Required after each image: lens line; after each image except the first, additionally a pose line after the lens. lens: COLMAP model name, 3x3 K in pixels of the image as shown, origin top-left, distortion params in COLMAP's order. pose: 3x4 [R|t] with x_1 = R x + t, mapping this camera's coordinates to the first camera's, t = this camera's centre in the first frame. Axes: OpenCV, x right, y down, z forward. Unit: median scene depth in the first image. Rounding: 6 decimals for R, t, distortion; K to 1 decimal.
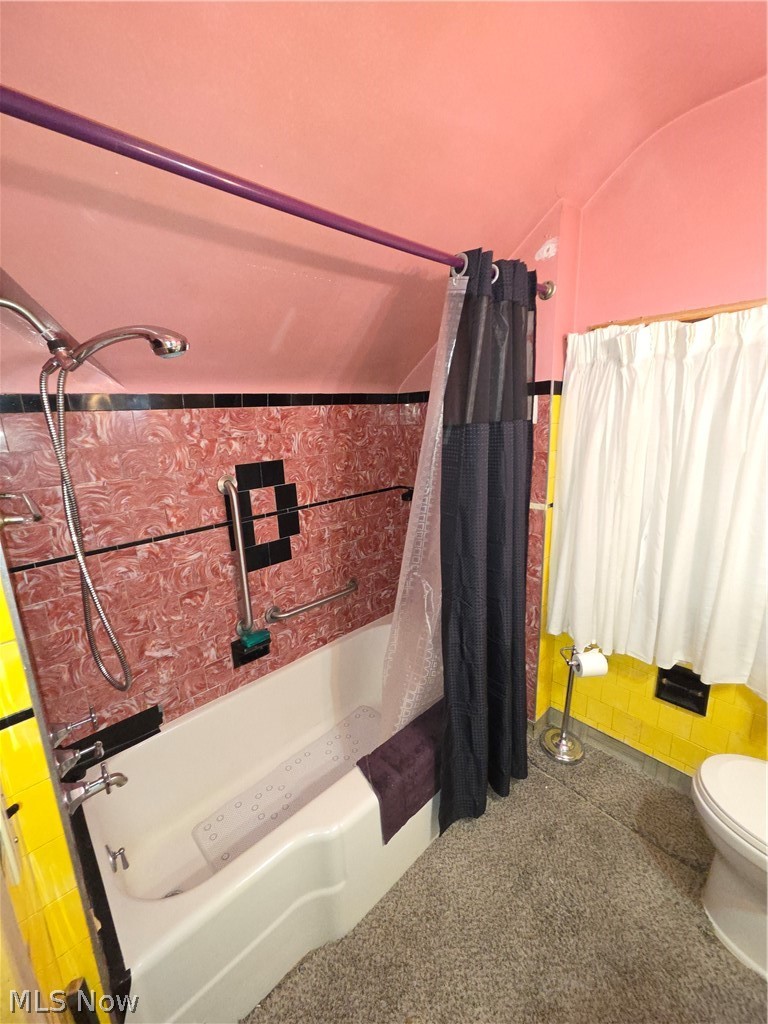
lens RADIAL K [[423.4, 0, 385.8], [0, 423.4, 510.1], [0, 0, 1]] dist [0.001547, 0.000790]
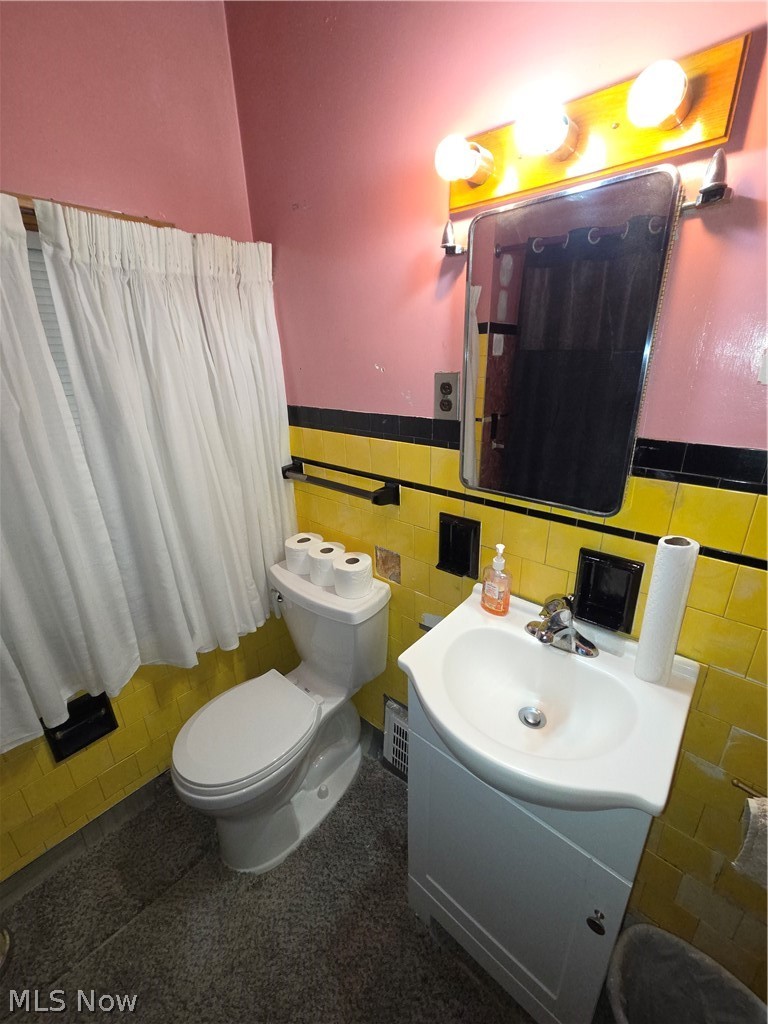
lens RADIAL K [[423.4, 0, 384.4], [0, 423.4, 508.9], [0, 0, 1]] dist [0.001547, 0.000790]
pose [[-0.070171, -0.316322, 0.946053, 0.049355], [0.254947, 0.911207, 0.323581, -0.053208], [-0.964405, 0.263900, 0.016705, 0.361848]]
